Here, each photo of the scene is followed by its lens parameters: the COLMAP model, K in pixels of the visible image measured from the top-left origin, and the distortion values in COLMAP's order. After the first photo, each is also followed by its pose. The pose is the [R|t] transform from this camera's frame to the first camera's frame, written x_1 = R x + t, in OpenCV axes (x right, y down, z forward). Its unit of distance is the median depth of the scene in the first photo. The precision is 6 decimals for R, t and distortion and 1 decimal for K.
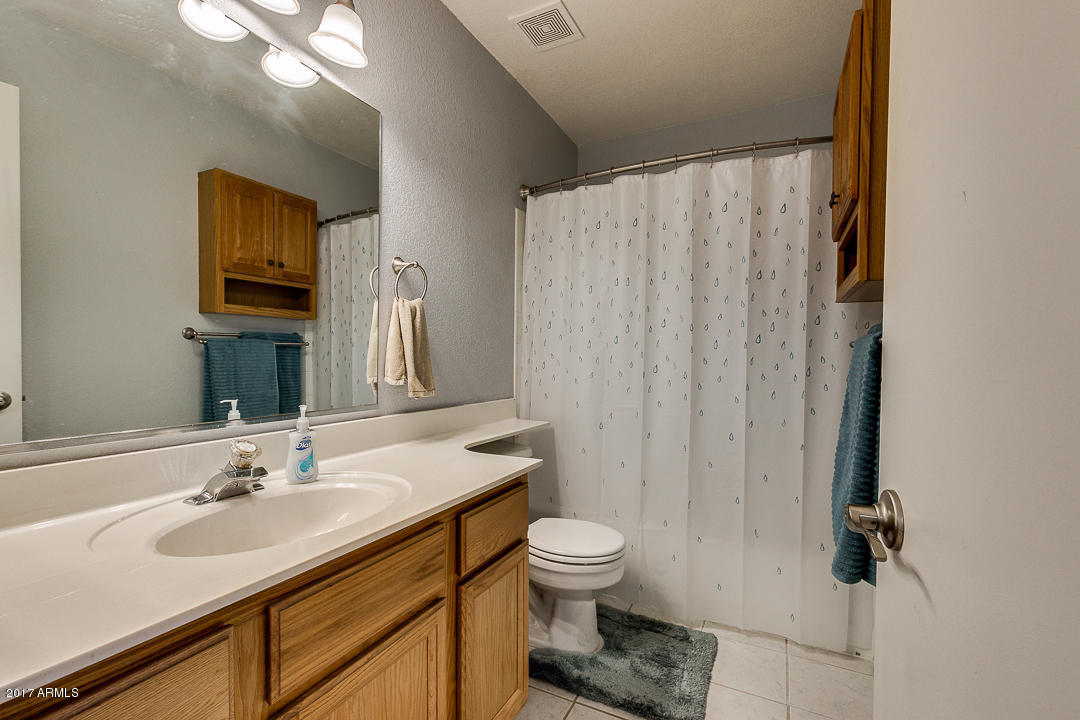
lens RADIAL K [[487.1, 0, 543.6], [0, 487.1, 362.4], [0, 0, 1]] dist [-0.001372, 0.000452]
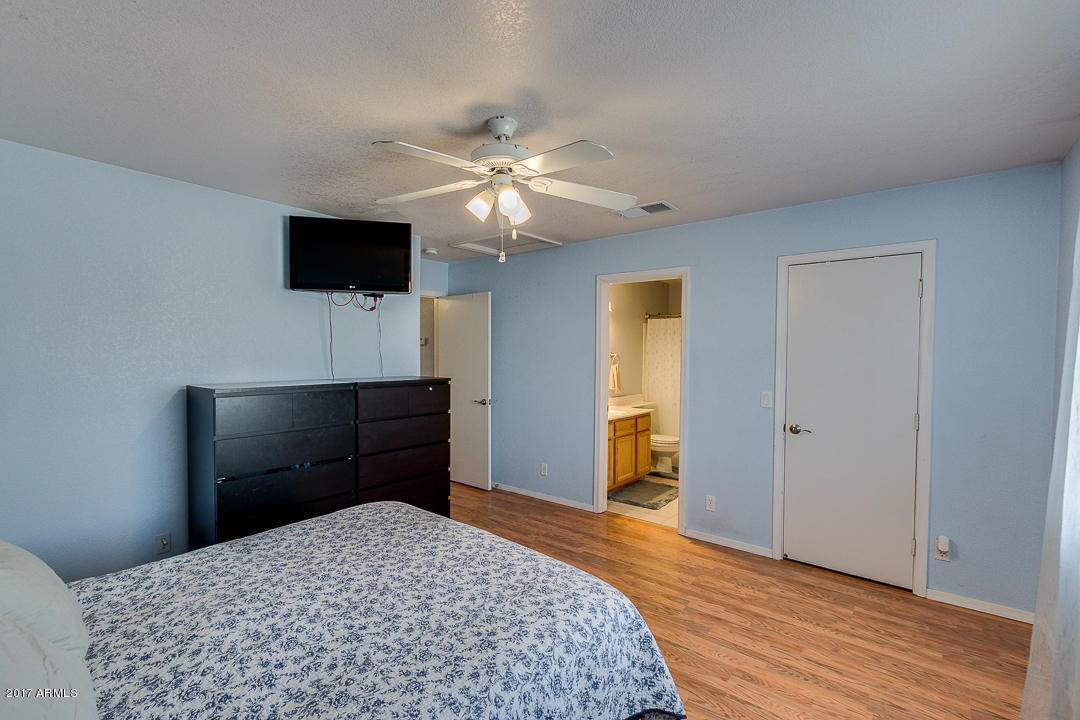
lens RADIAL K [[487.1, 0, 542.2], [0, 487.1, 353.9], [0, 0, 1]] dist [-0.001372, 0.000452]
pose [[0.975970, 0.001141, -0.217903, -0.024297], [-0.004363, 0.999888, -0.014306, -0.153186], [0.217863, 0.014913, 0.975866, -2.512512]]
